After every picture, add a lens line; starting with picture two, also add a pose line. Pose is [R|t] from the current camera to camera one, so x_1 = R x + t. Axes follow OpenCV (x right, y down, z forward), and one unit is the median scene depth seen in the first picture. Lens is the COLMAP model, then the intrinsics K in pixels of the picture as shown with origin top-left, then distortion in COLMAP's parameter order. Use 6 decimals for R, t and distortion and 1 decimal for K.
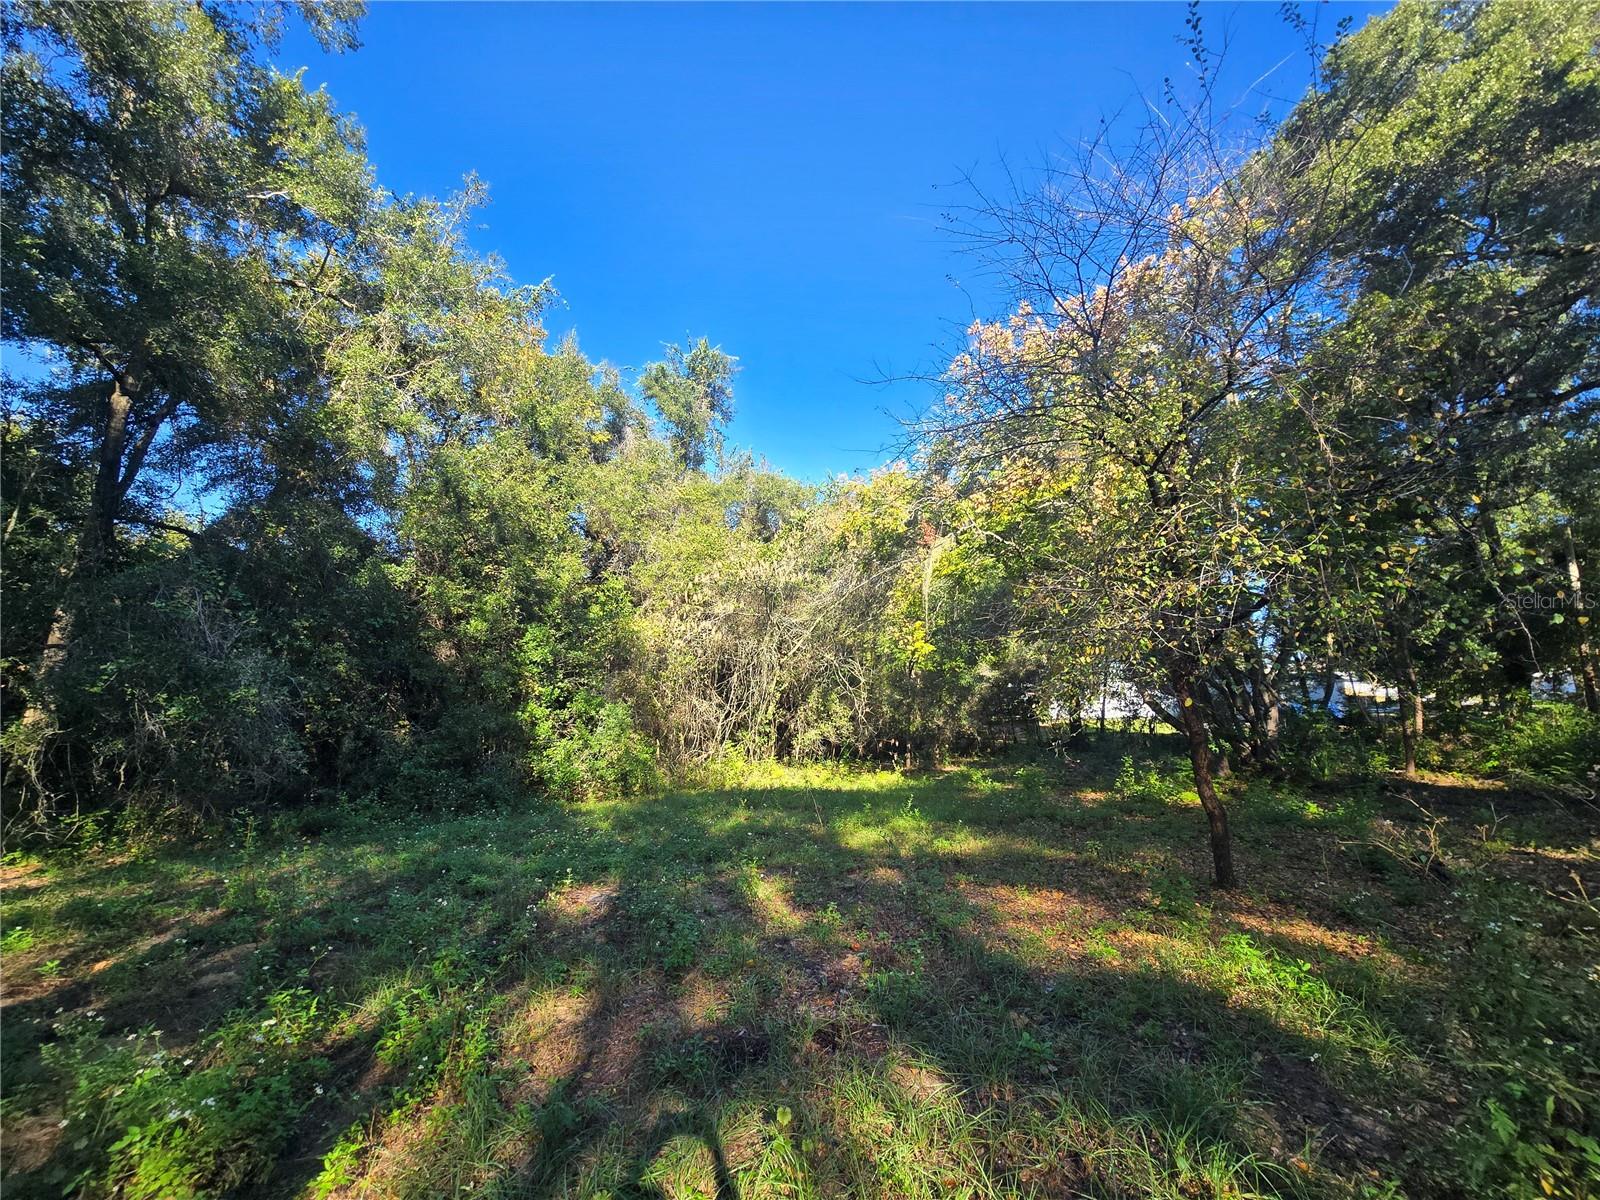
lens RADIAL K [[636.3, 0, 806.3], [0, 636.3, 598.3], [0, 0, 1]] dist [-0.003591, 0.000722]
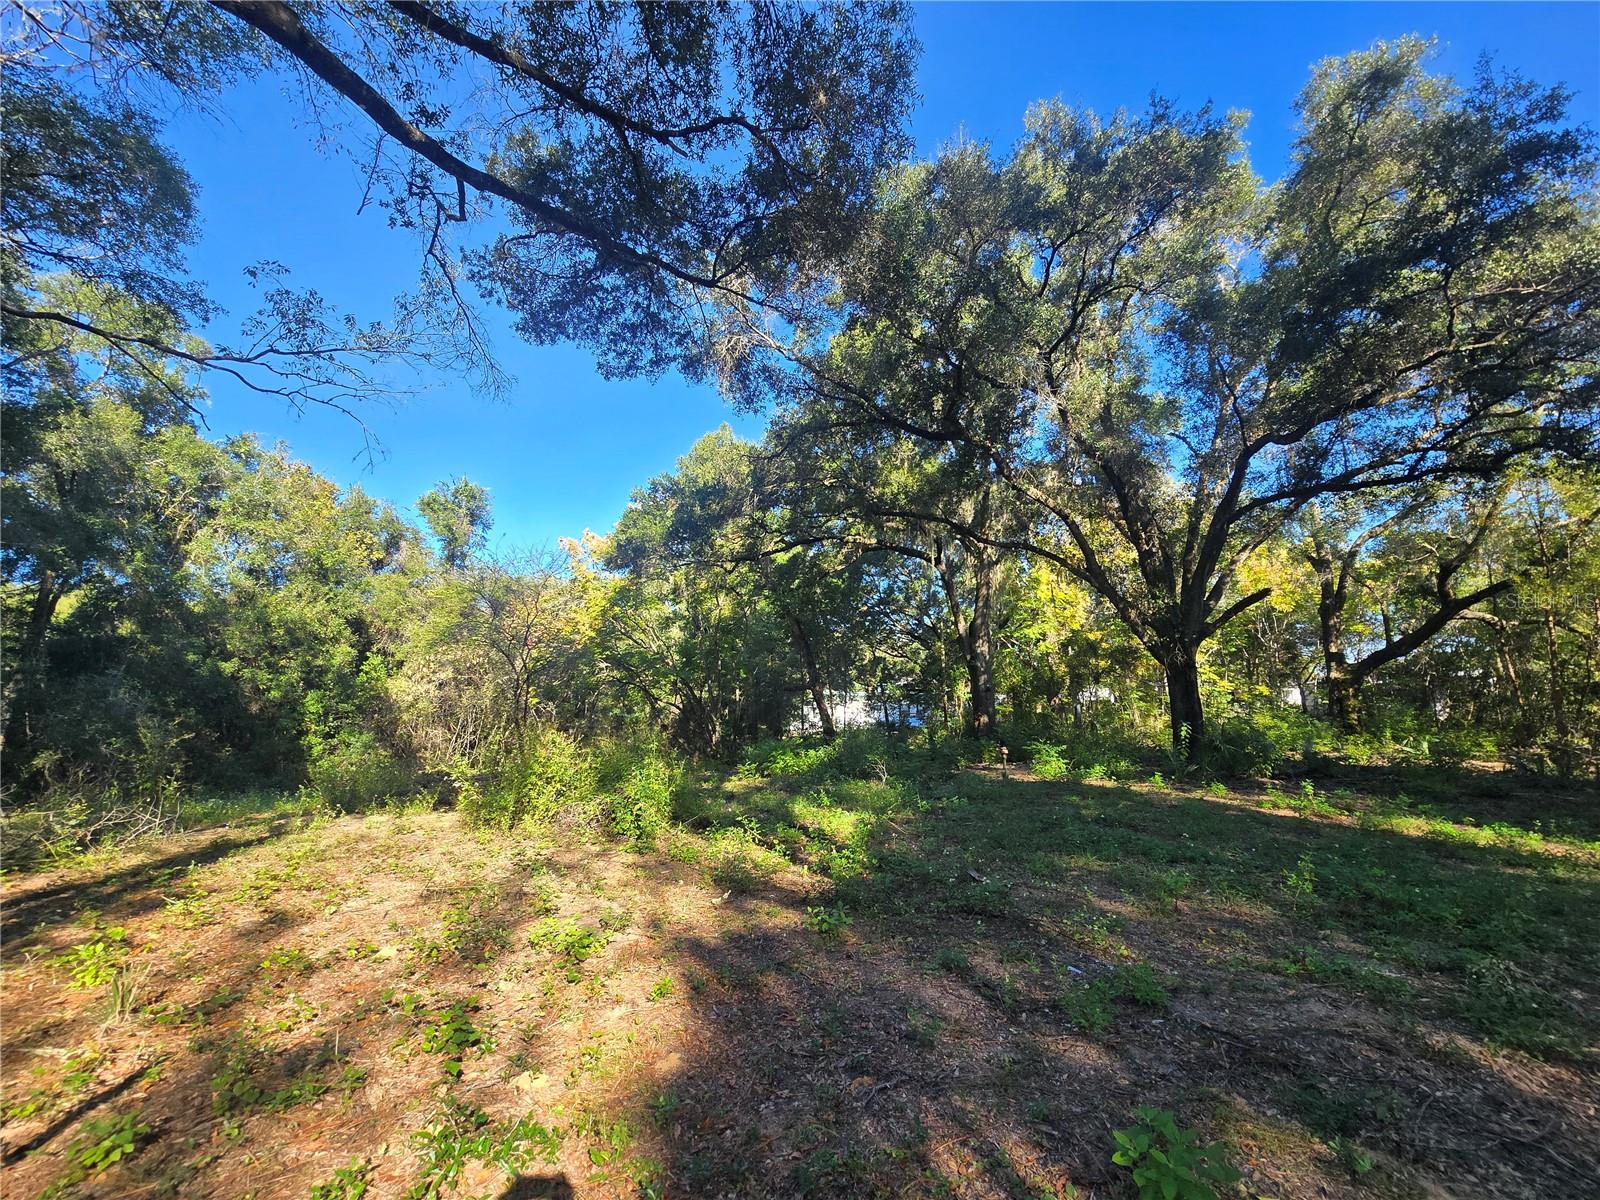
lens RADIAL K [[636.3, 0, 799.0], [0, 636.3, 588.9], [0, 0, 1]] dist [-0.003591, 0.000722]
pose [[0.981674, -0.006428, 0.190460, 0.543992], [0.015881, 0.998714, -0.048152, -0.130665], [-0.189906, 0.050294, 0.980513, -0.965973]]
